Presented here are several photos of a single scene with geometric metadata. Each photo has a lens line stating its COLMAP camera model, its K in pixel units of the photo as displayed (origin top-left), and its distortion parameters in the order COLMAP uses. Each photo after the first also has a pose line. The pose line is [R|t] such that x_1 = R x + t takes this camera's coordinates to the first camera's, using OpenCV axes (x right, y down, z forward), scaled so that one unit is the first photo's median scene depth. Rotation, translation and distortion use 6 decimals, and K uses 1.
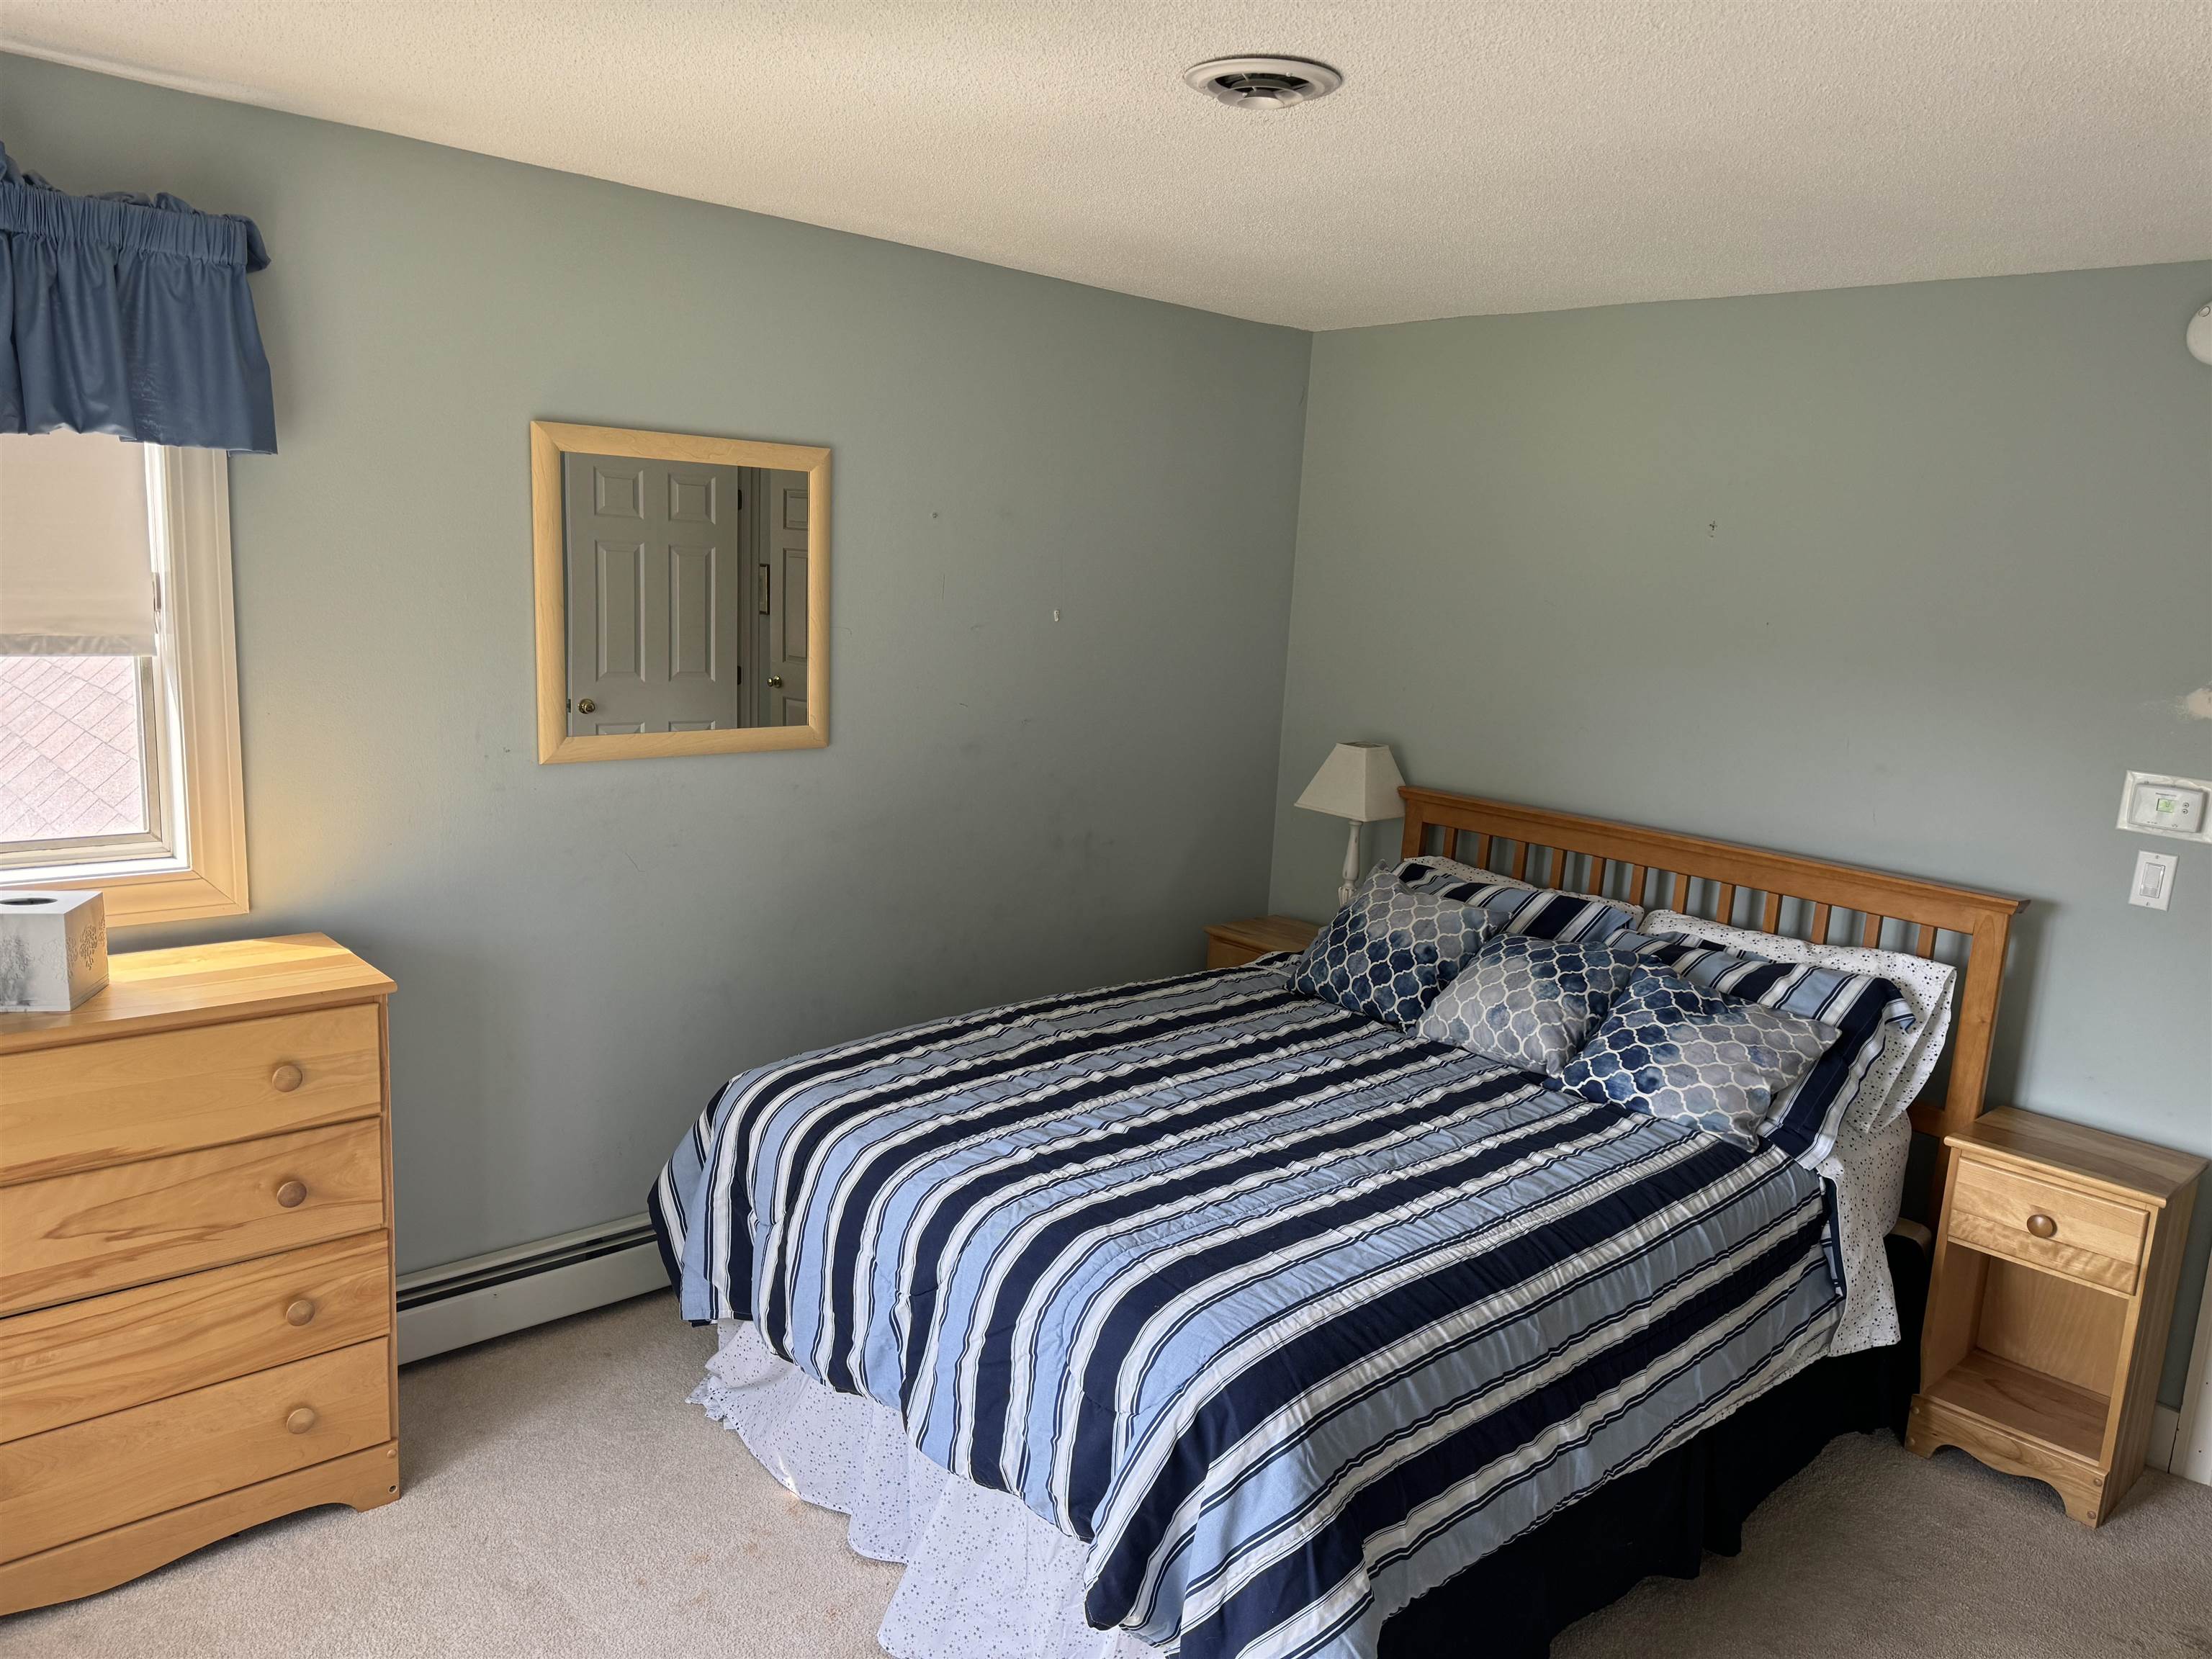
lens RADIAL K [[1548.5, 0, 1083.9], [0, 1548.5, 857.2], [0, 0, 1]] dist [0.072147, -0.097114]
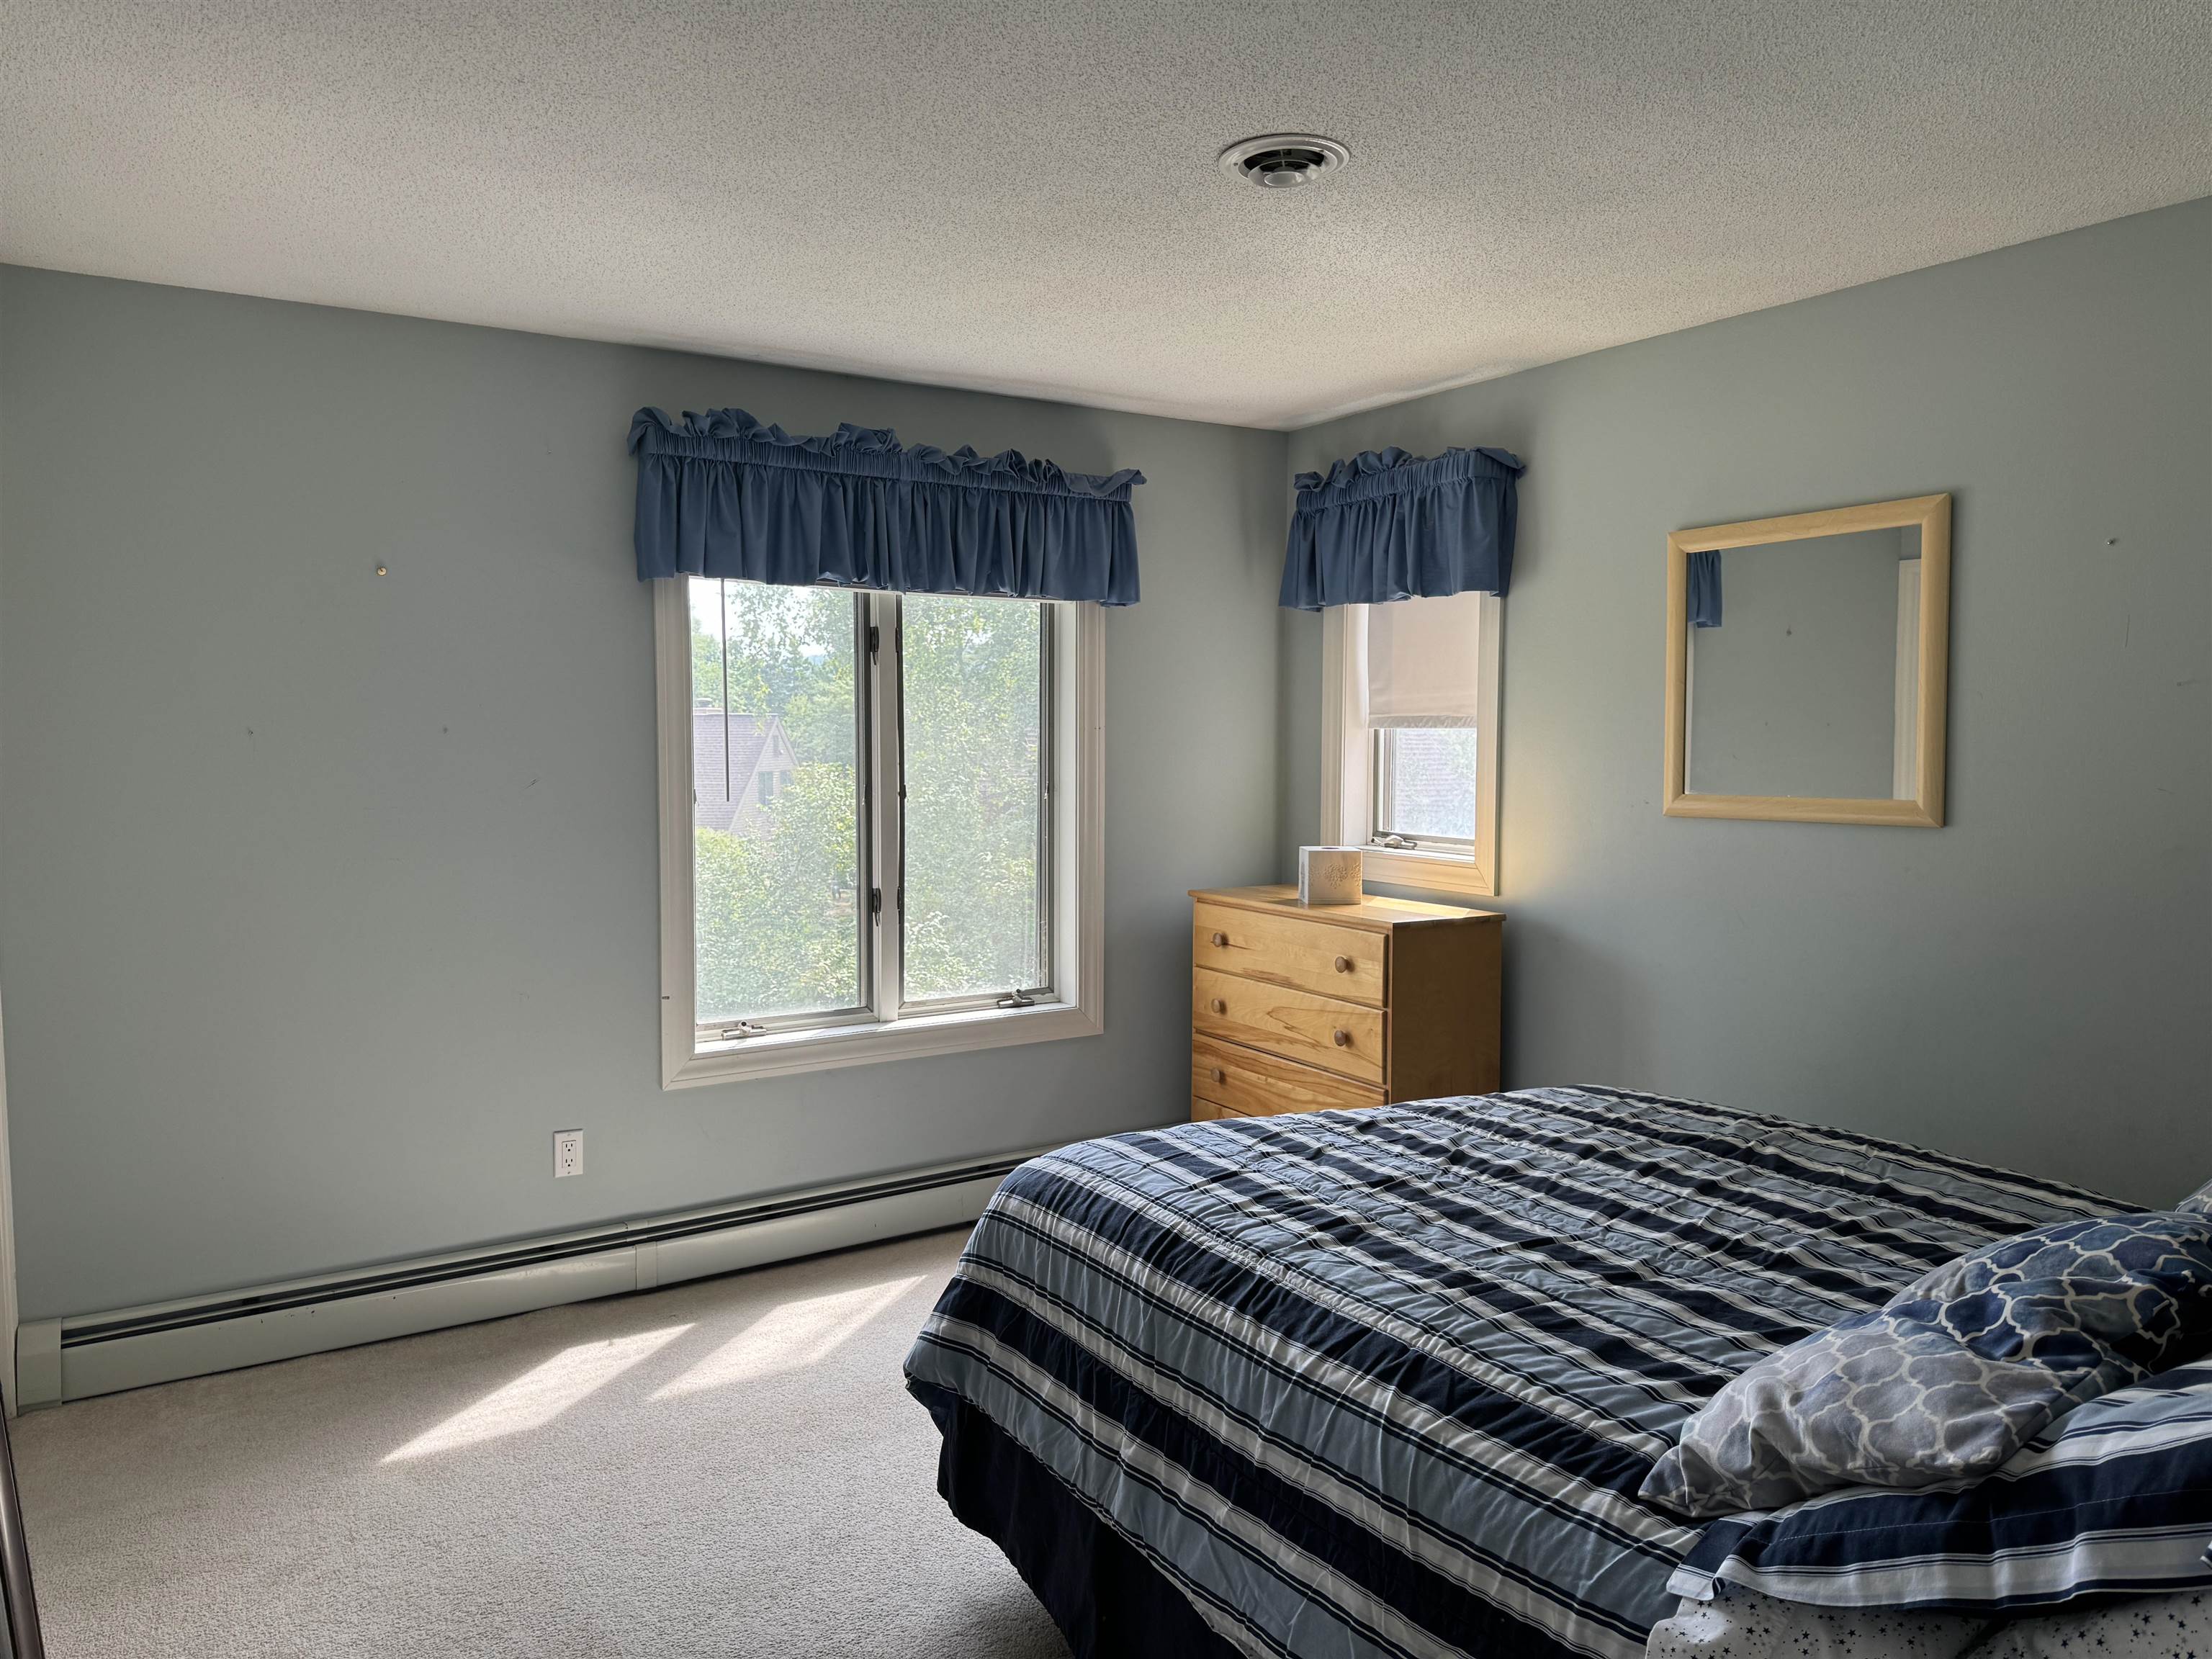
lens RADIAL K [[1548.5, 0, 1083.9], [0, 1548.5, 857.2], [0, 0, 1]] dist [0.072147, -0.097114]
pose [[-0.190808, 0.024573, -0.981320, 0.980009], [-0.196382, 0.978522, 0.062688, -0.019854], [0.961783, 0.204675, -0.181884, 0.871822]]
